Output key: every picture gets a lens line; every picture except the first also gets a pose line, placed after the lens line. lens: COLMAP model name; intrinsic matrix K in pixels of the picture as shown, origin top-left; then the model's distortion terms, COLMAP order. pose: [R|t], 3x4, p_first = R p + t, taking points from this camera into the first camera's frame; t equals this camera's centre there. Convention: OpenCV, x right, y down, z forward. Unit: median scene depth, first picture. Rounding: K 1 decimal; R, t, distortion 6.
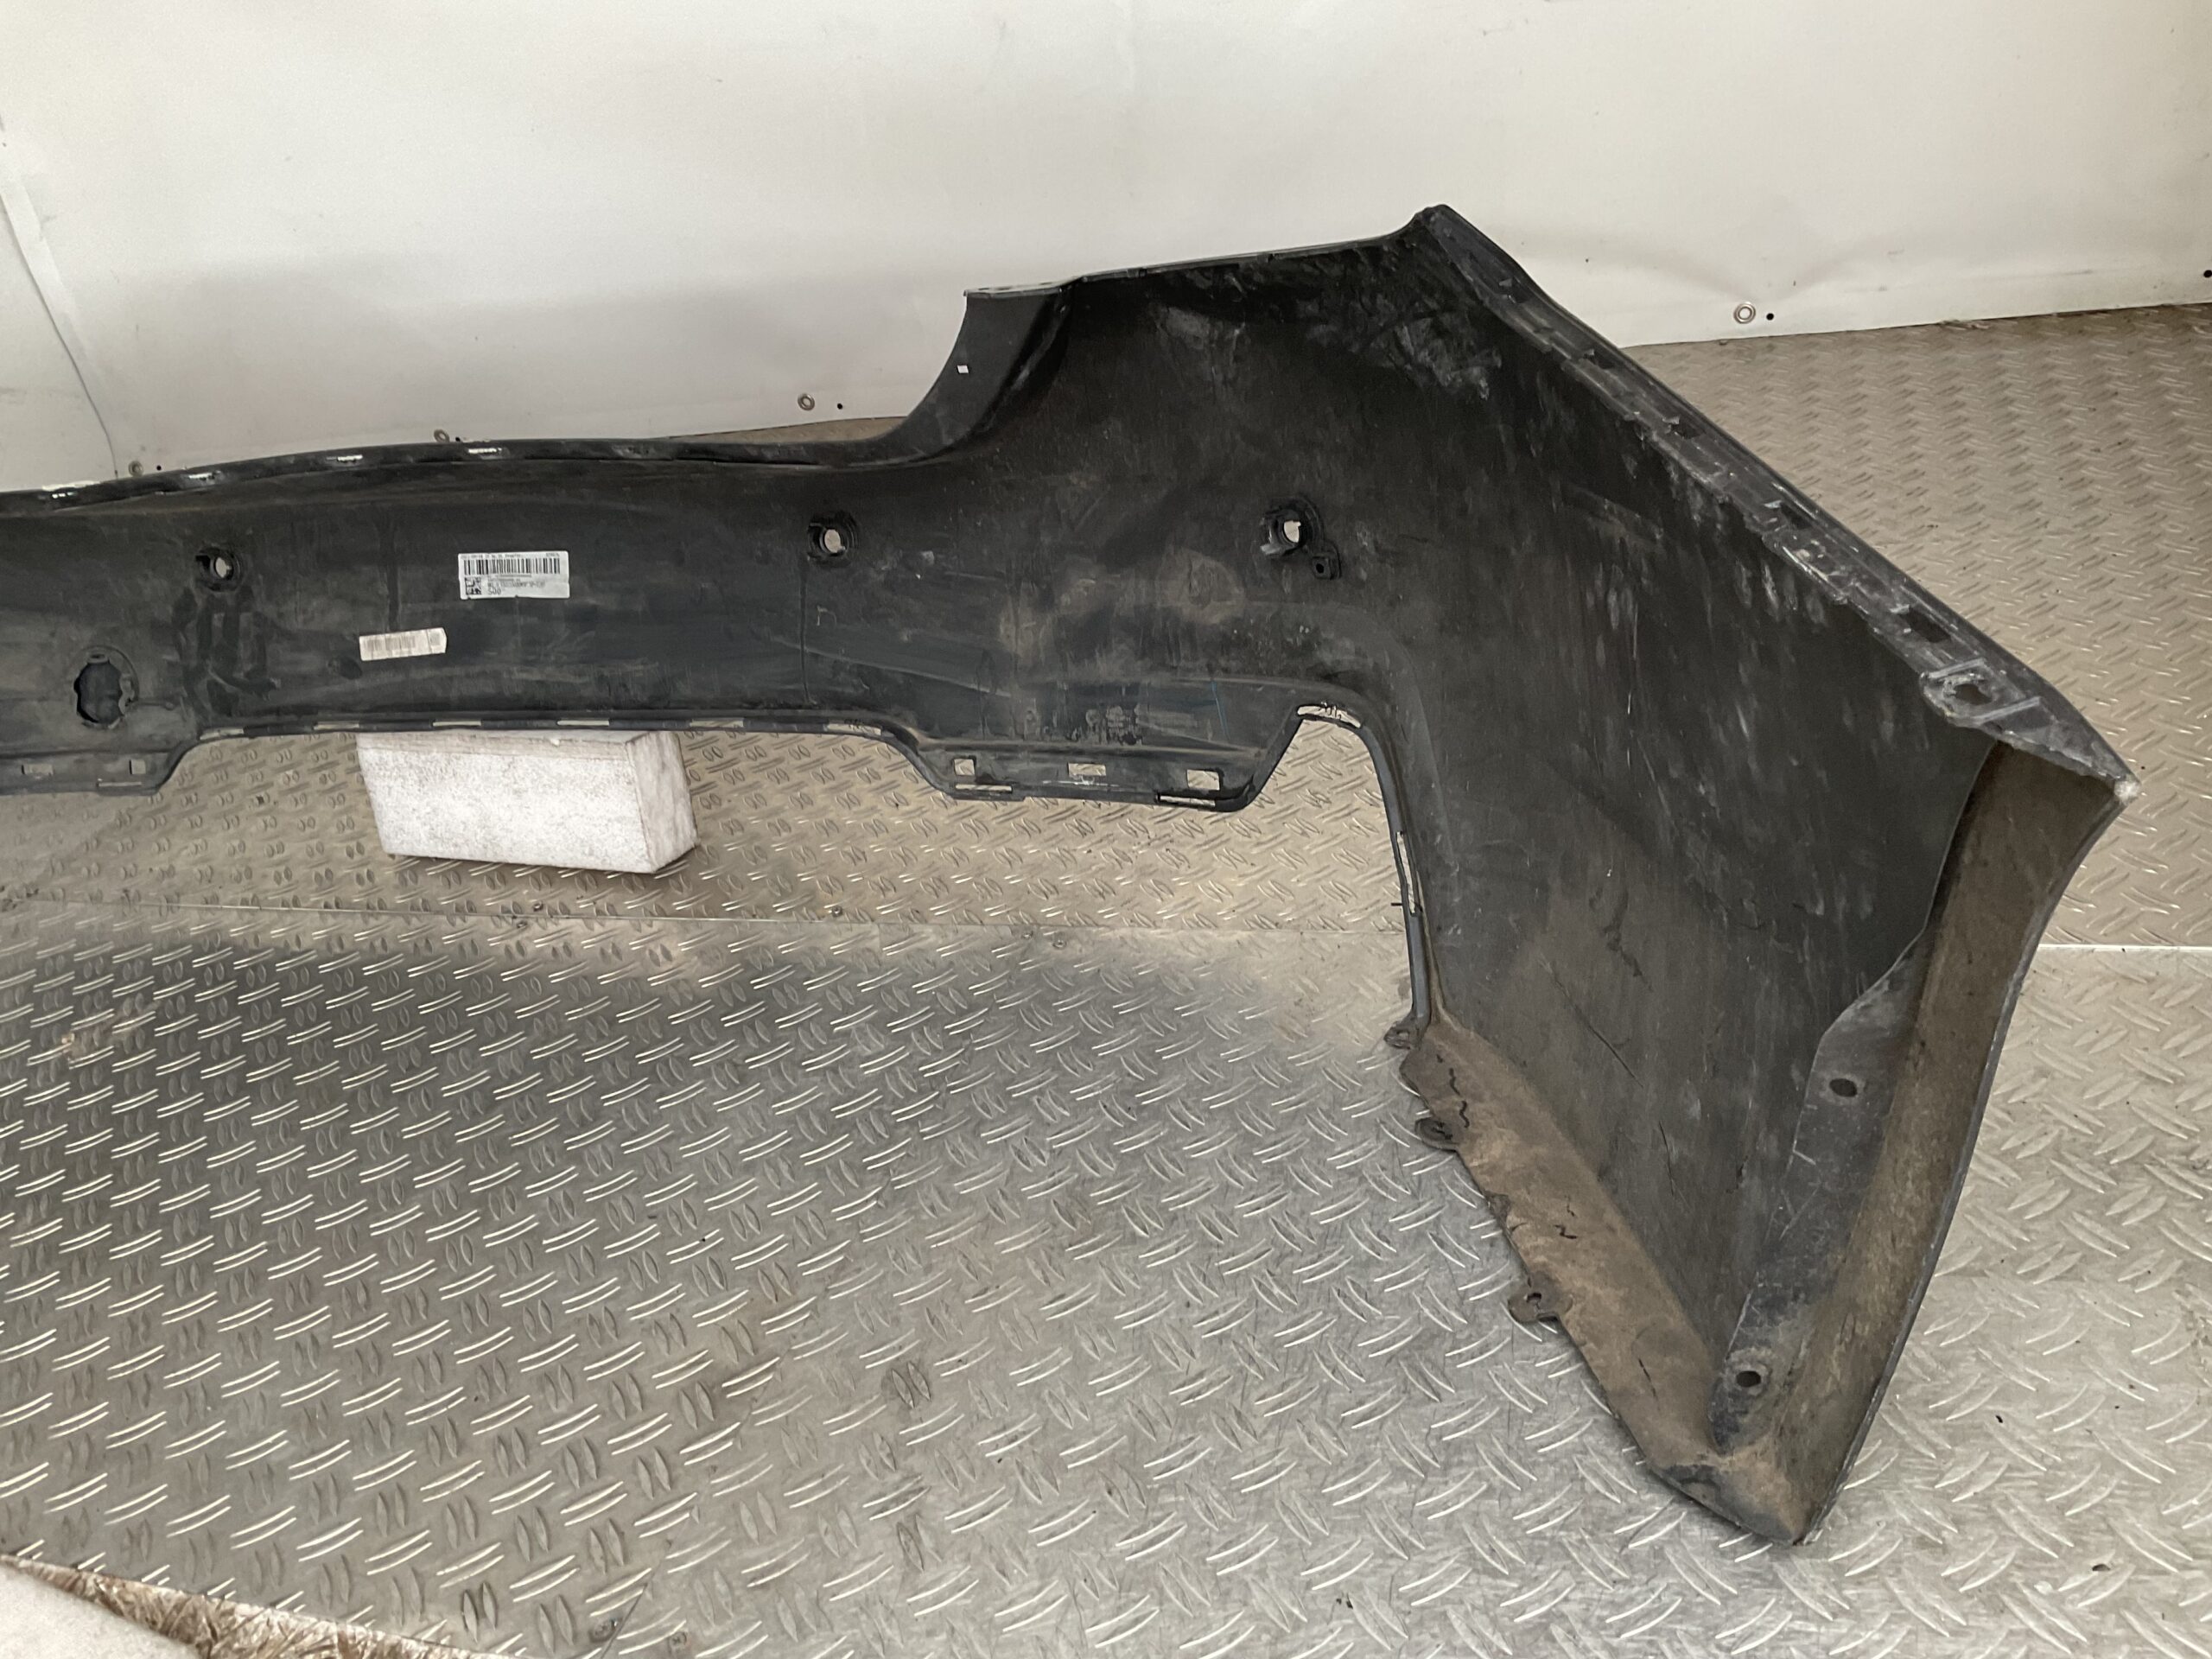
lens RADIAL K [[1841.2, 0, 1106.0], [0, 1841.2, 829.5], [0, 0, 1]] dist [-0.024342, -0.004300]
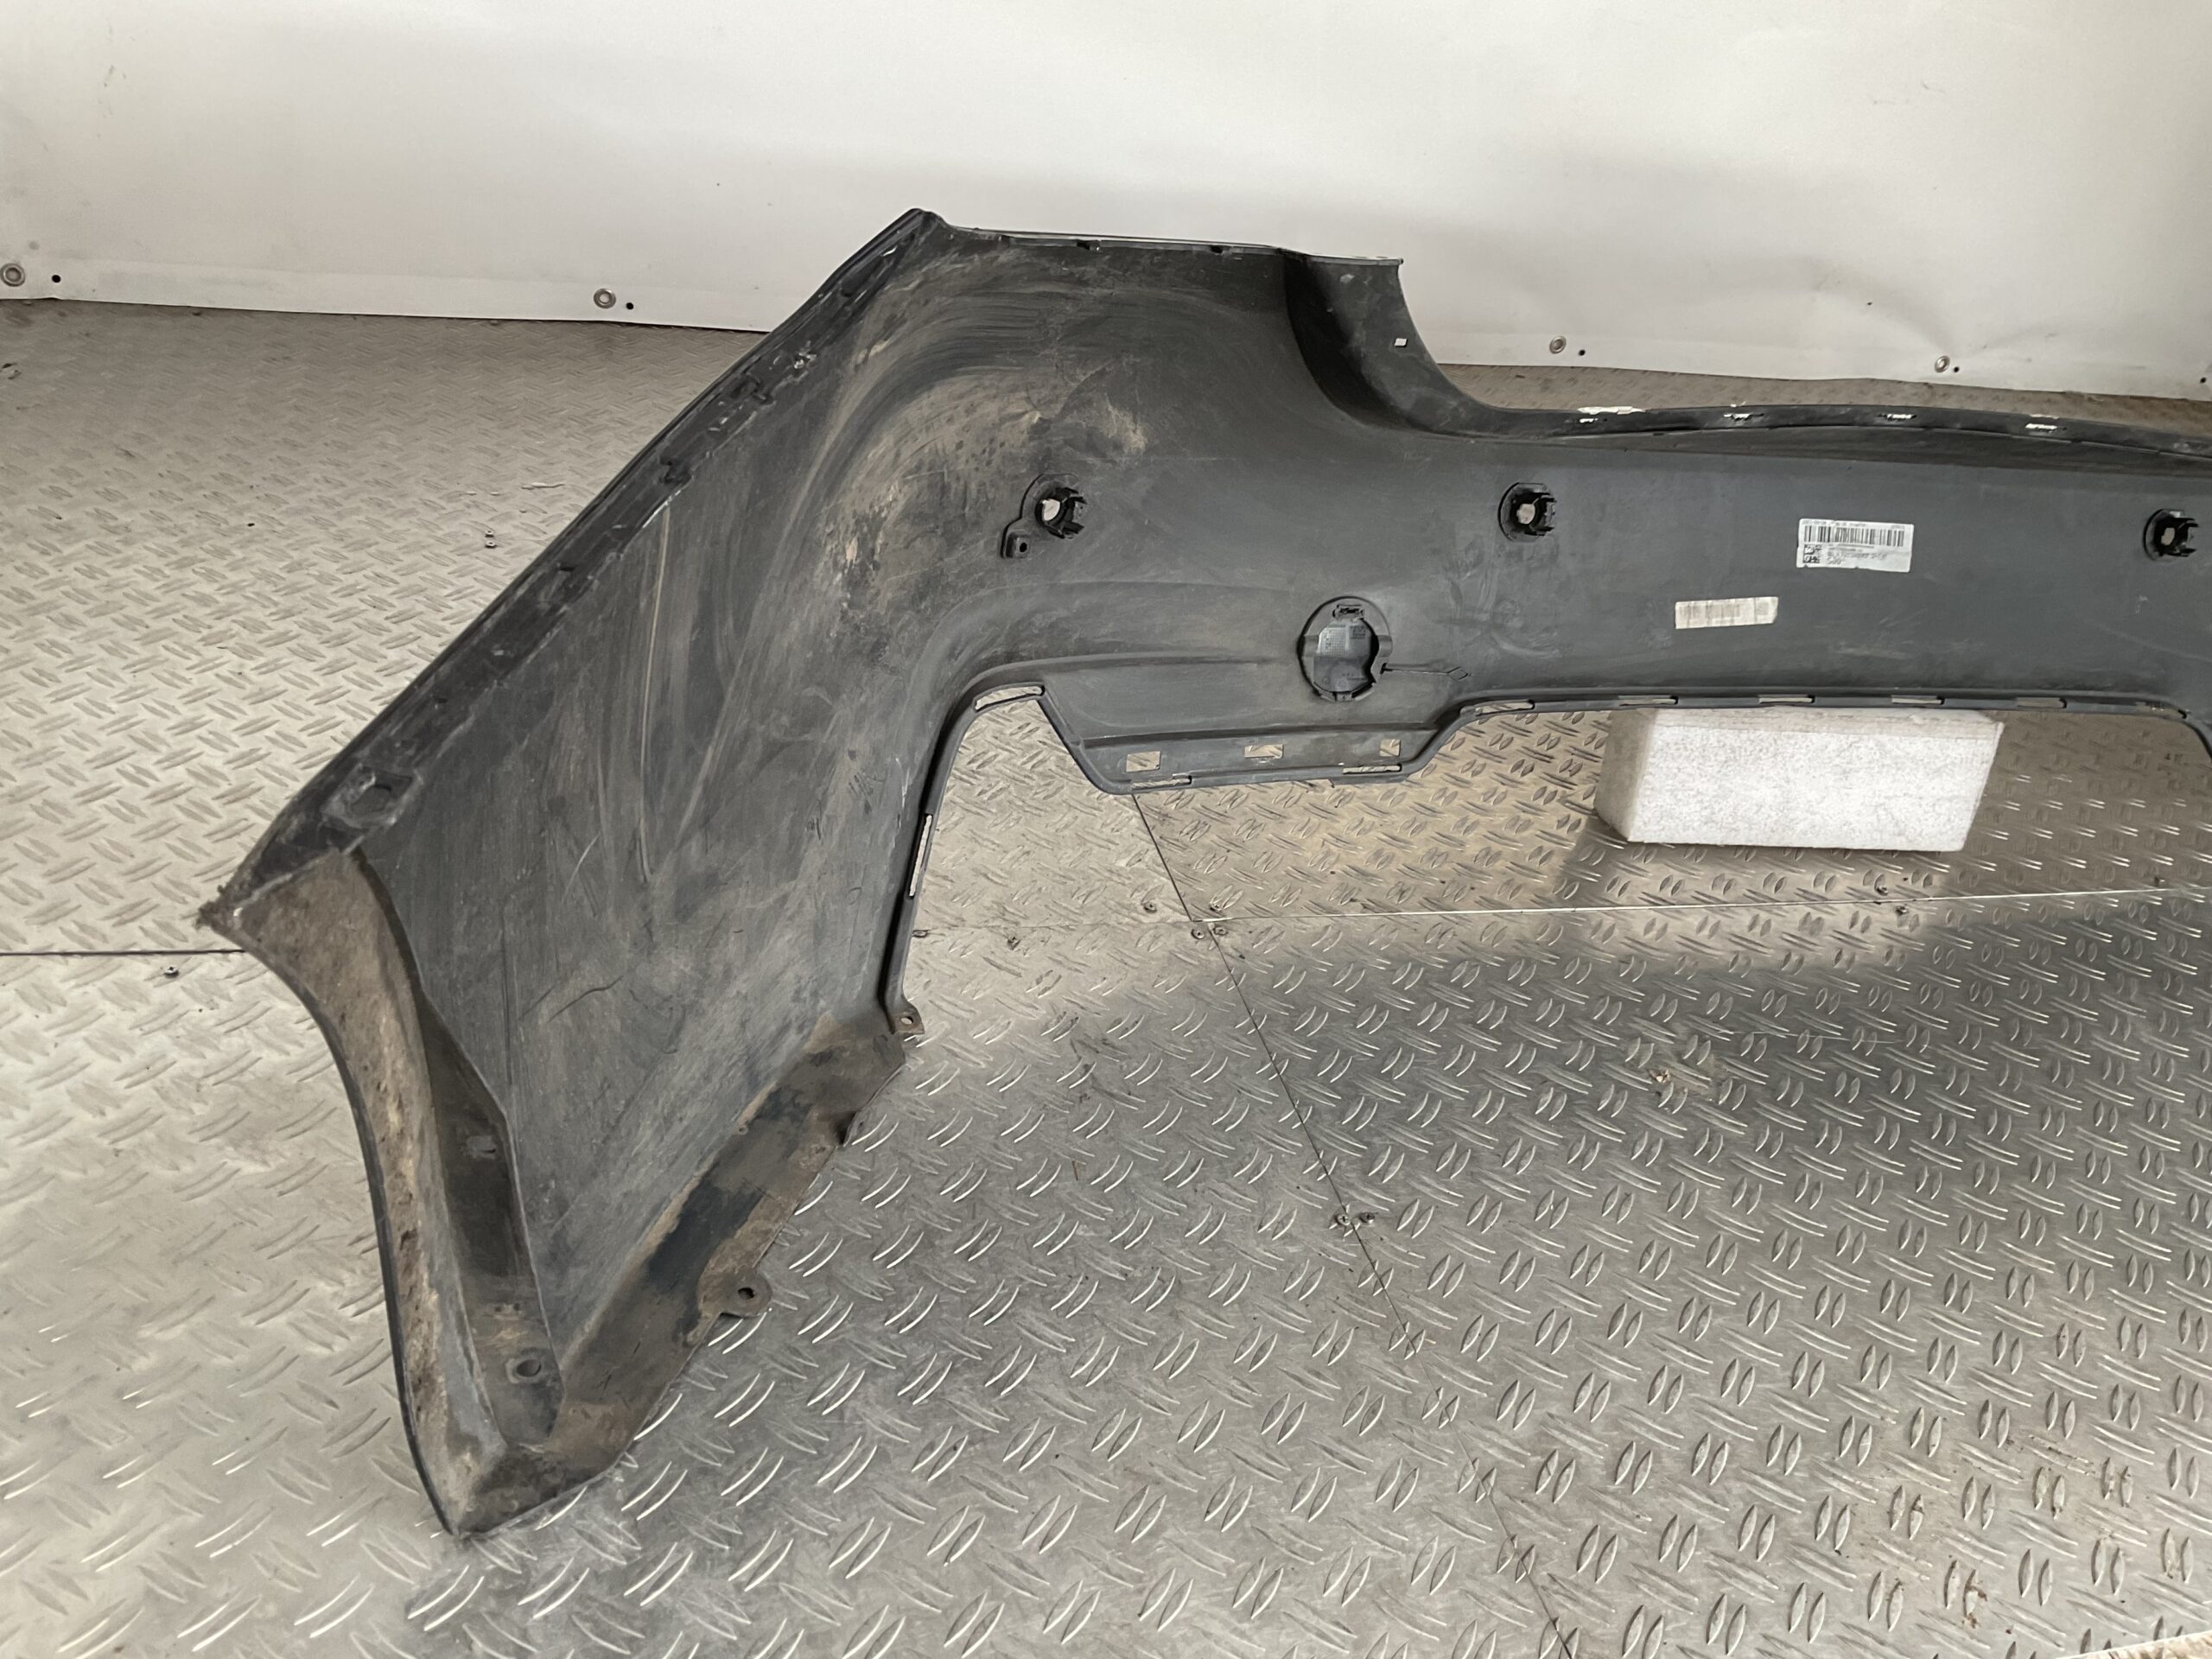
lens RADIAL K [[1841.2, 0, 1106.0], [0, 1841.2, 829.5], [0, 0, 1]] dist [-0.024342, -0.004300]
pose [[0.849788, -0.028142, 0.526373, -1.146791], [0.022937, 0.999602, 0.016413, -0.014904], [-0.526625, -0.001875, 0.850096, 0.388322]]
